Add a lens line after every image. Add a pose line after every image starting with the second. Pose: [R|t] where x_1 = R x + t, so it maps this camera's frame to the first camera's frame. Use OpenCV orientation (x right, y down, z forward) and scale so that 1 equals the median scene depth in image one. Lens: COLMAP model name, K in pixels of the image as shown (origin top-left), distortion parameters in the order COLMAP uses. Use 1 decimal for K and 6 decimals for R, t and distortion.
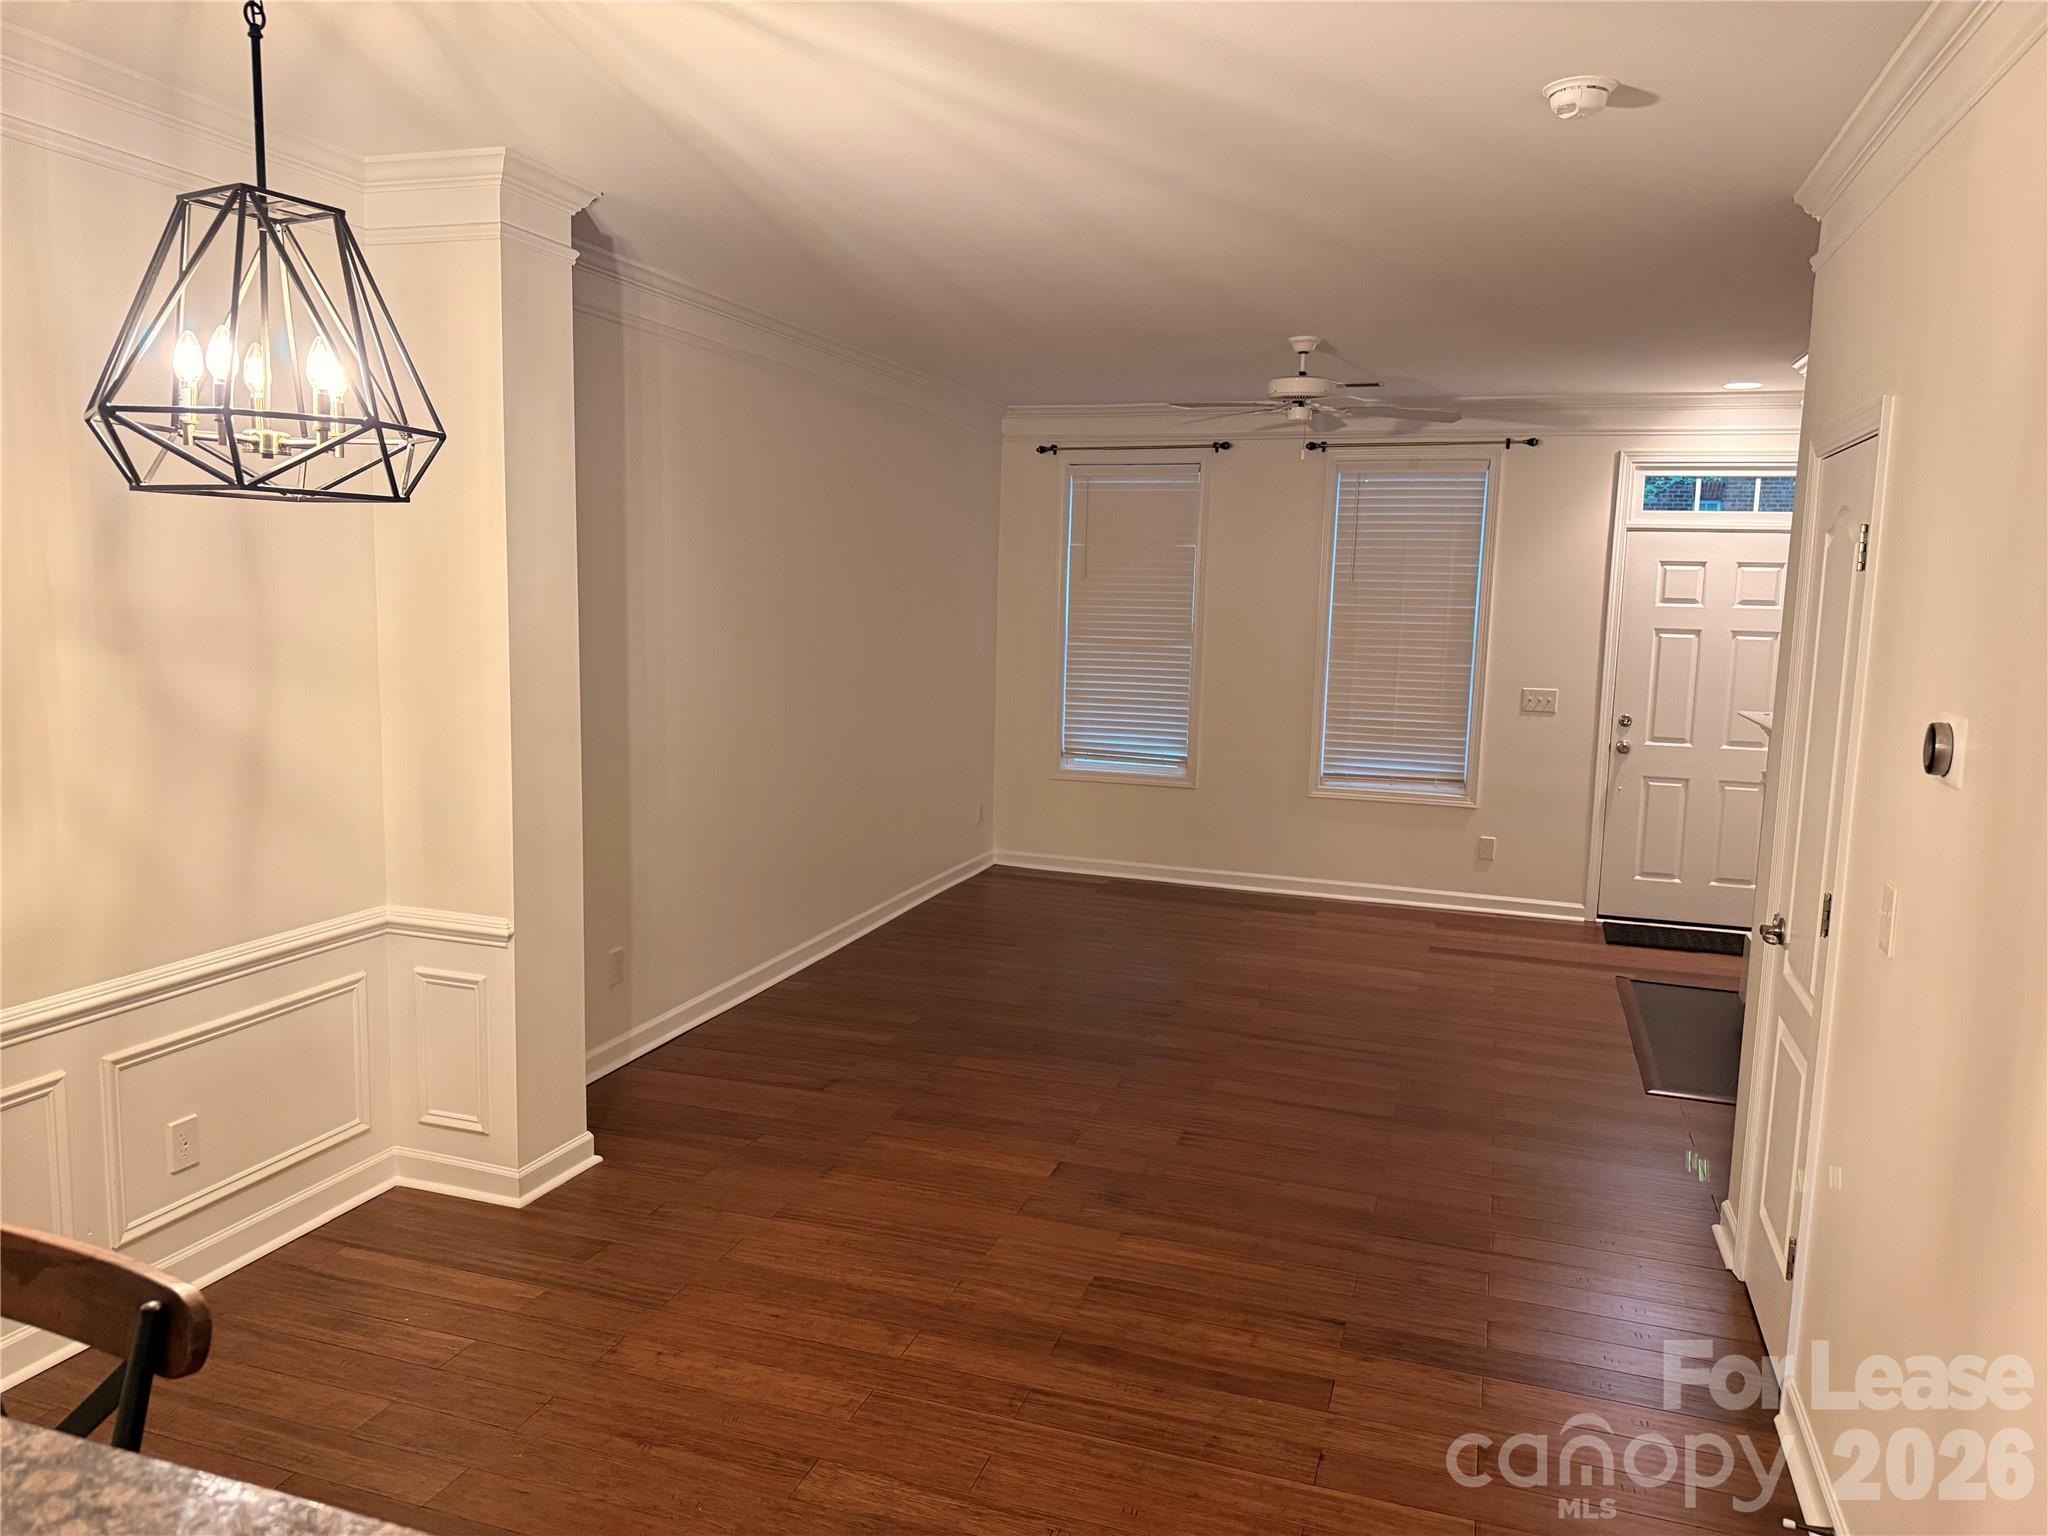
lens RADIAL K [[1434.1, 0, 1013.0], [0, 1434.1, 752.0], [0, 0, 1]] dist [0.042056, -0.012373]
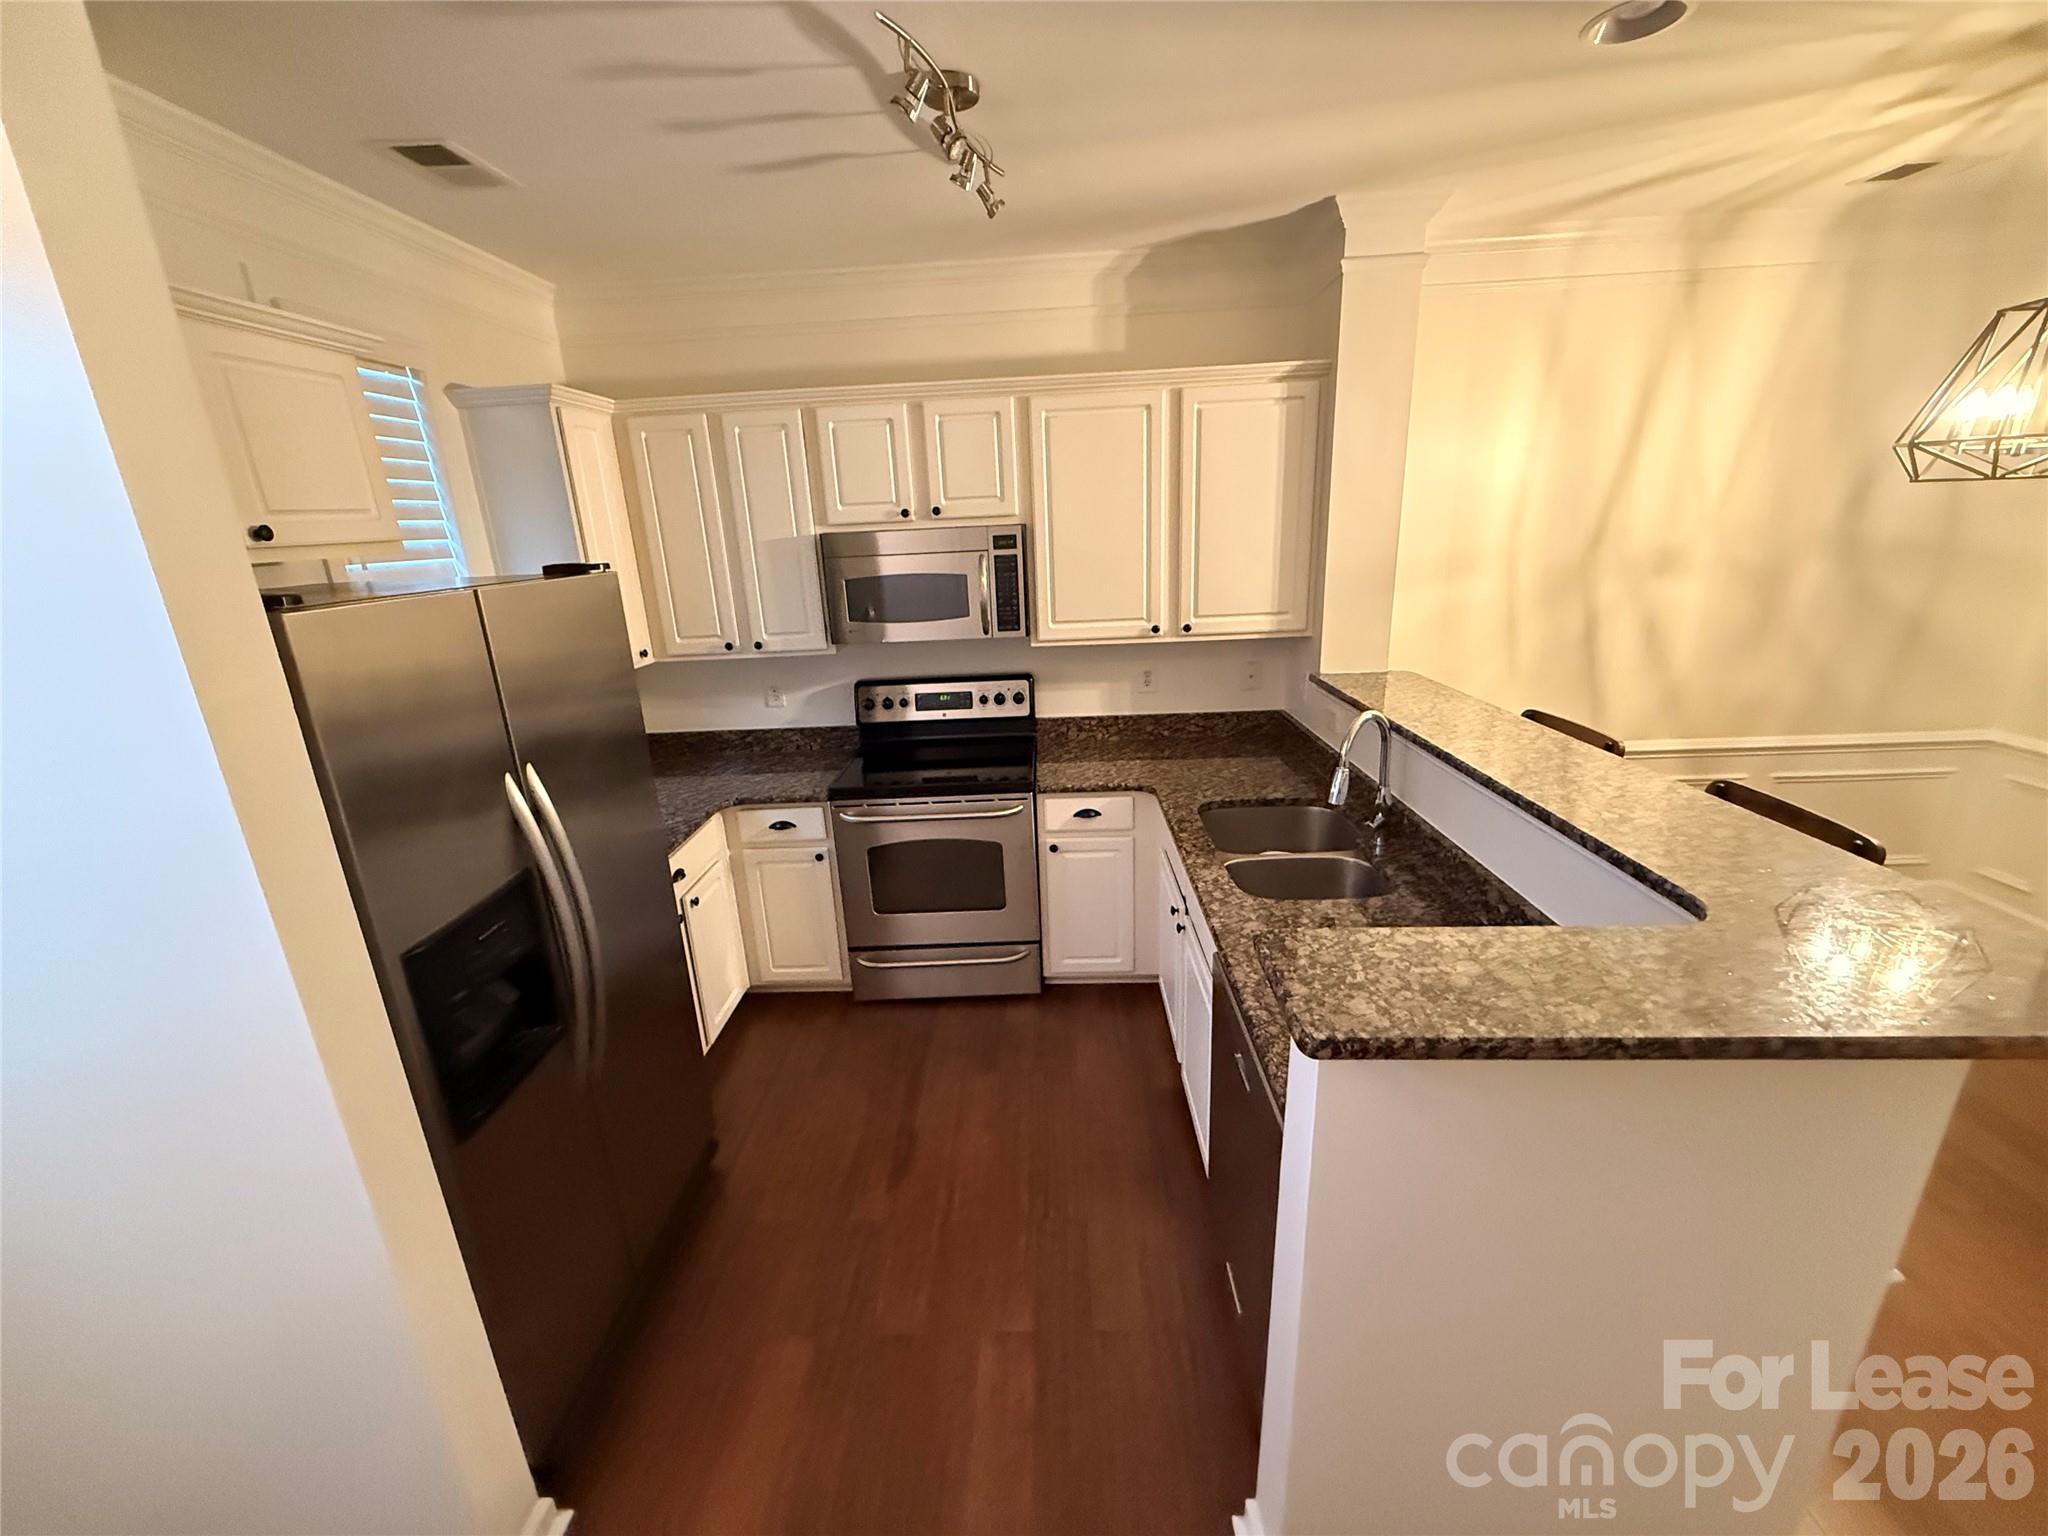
lens RADIAL K [[817.2, 0, 1017.2], [0, 817.2, 765.9], [0, 0, 1]] dist [-0.001905, 0.000789]
pose [[0.288776, 0.242777, -0.926103, 0.040749], [-0.060153, 0.970004, 0.235529, 0.000643], [0.955505, -0.012307, 0.294718, -0.126282]]
